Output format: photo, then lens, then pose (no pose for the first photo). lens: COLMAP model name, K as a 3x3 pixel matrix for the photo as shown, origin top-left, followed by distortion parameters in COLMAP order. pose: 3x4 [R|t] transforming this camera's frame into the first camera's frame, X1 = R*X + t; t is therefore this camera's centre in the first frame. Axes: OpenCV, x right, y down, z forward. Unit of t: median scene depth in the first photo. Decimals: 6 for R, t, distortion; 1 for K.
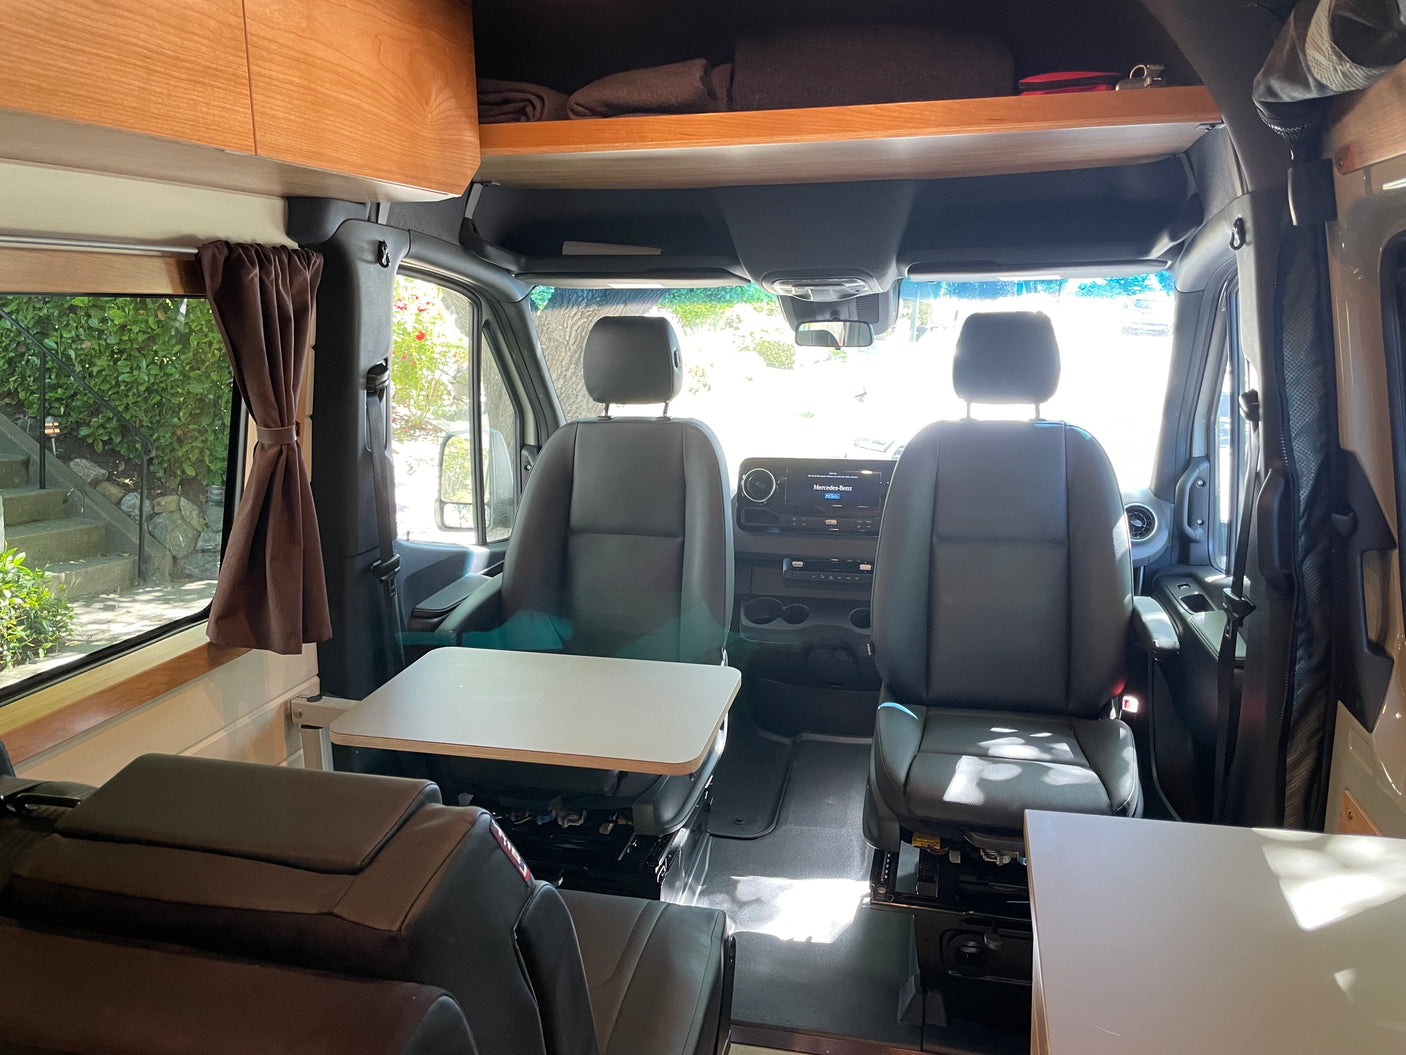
lens RADIAL K [[1139.6, 0, 703.0], [0, 1139.6, 527.5], [0, 0, 1]] dist [0.141102, -0.003325]
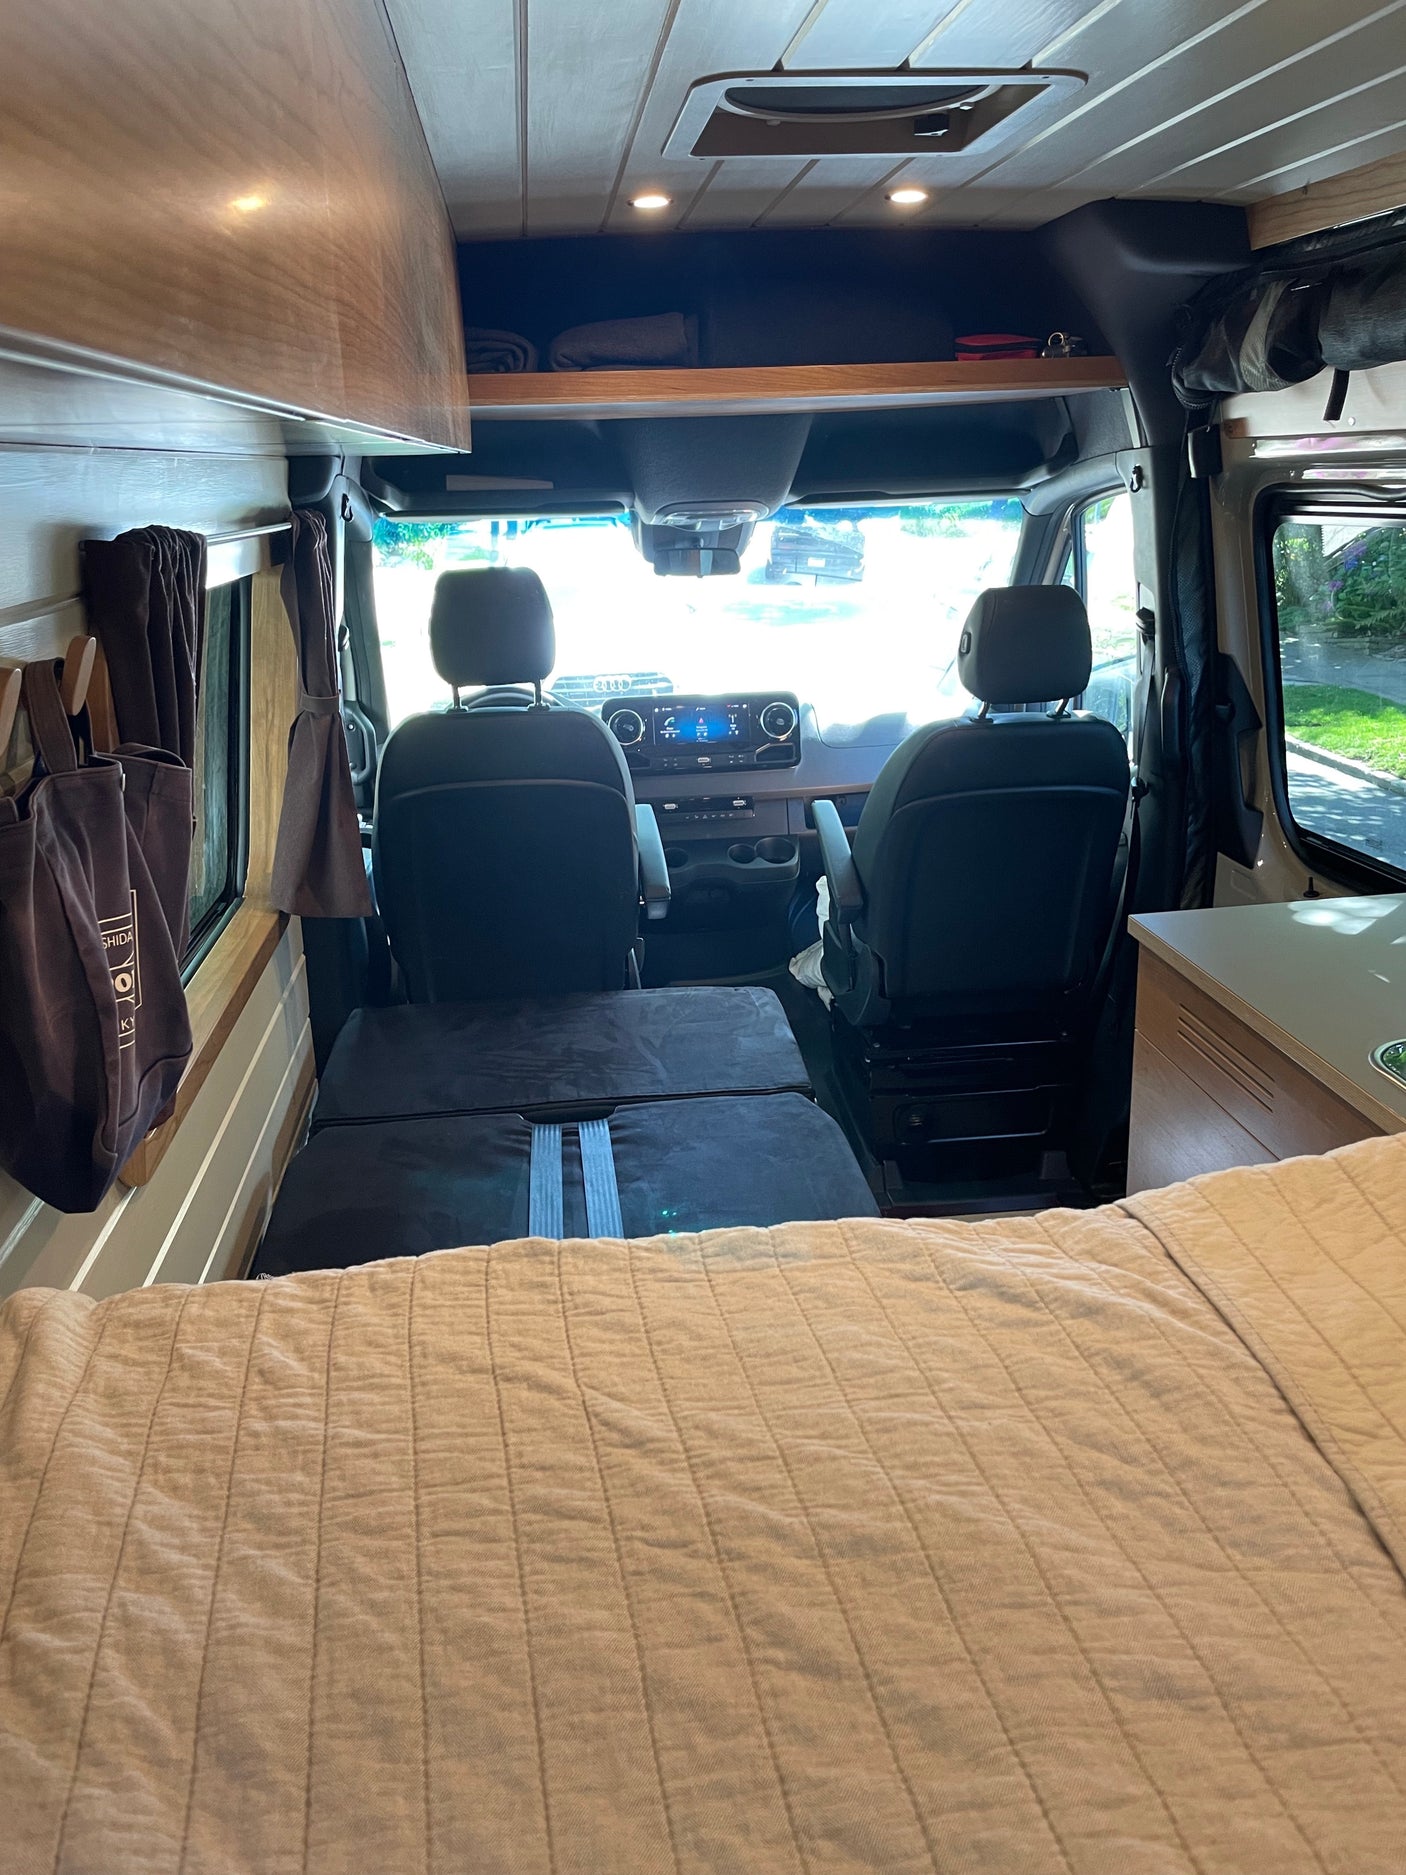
lens RADIAL K [[1519.7, 0, 703.0], [0, 1519.7, 937.5], [0, 0, 1]] dist [0.141102, -0.003325]
pose [[0.940566, -0.119876, 0.317751, -0.478940], [0.088827, 0.989897, 0.110518, 0.002622], [-0.327789, -0.075724, 0.941711, -0.359184]]
